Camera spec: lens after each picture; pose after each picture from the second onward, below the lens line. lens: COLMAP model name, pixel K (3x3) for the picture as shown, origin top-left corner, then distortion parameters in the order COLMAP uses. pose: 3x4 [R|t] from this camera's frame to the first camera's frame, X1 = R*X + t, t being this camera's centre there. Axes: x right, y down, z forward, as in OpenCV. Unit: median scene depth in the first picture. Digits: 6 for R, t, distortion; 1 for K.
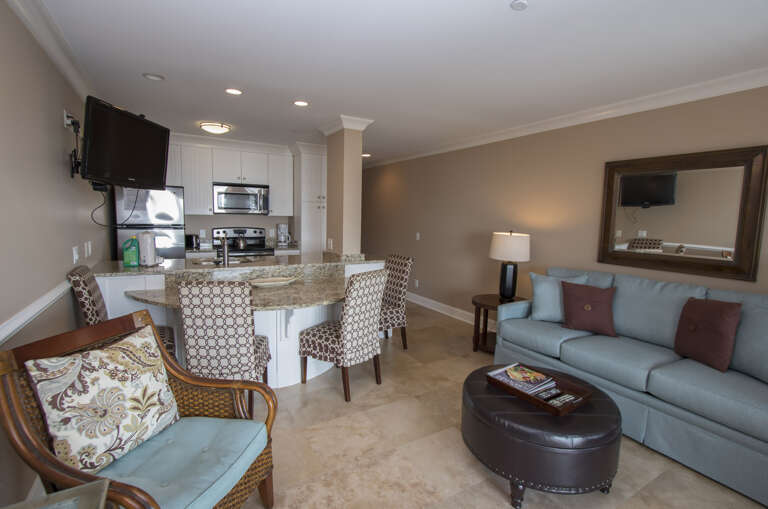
lens RADIAL K [[360.3, 0, 384.0], [0, 360.3, 254.5], [0, 0, 1]] dist [-0.001765, 0.000386]
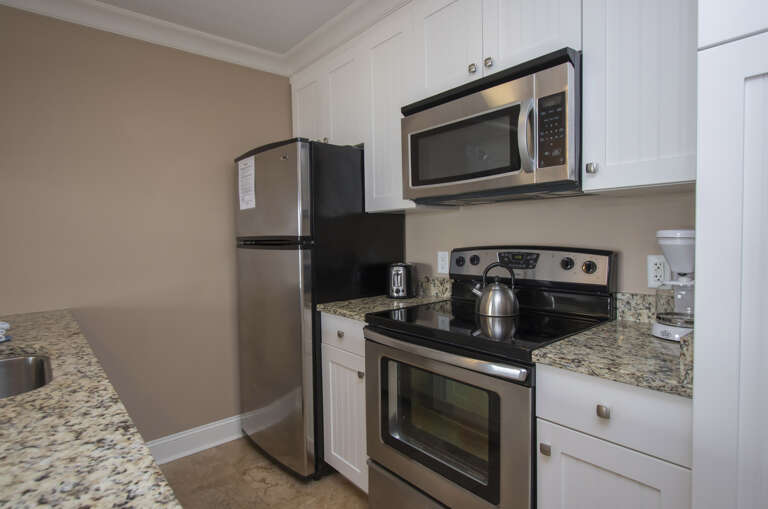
lens RADIAL K [[417.0, 0, 384.0], [0, 417.0, 254.5], [0, 0, 1]] dist [0.000015, -0.000007]
pose [[0.160270, 0.010409, -0.987018, -0.196522], [-0.082044, 0.996625, -0.002812, -0.126994], [0.983658, 0.081429, 0.160583, 1.814481]]
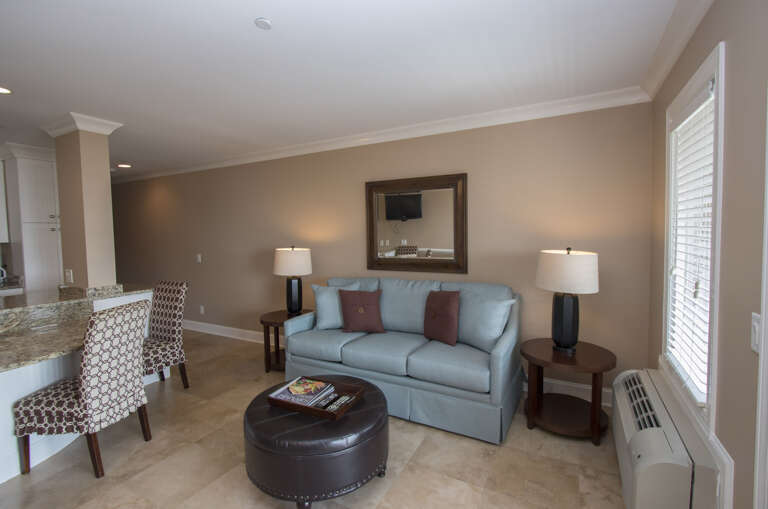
lens RADIAL K [[351.4, 0, 384.0], [0, 351.4, 254.5], [0, 0, 1]] dist [0.001171, 0.000228]
pose [[0.860811, -0.067790, 0.504390, 0.076809], [0.090700, 0.995657, -0.020976, 0.002801], [-0.500778, 0.063805, 0.863221, 0.011007]]
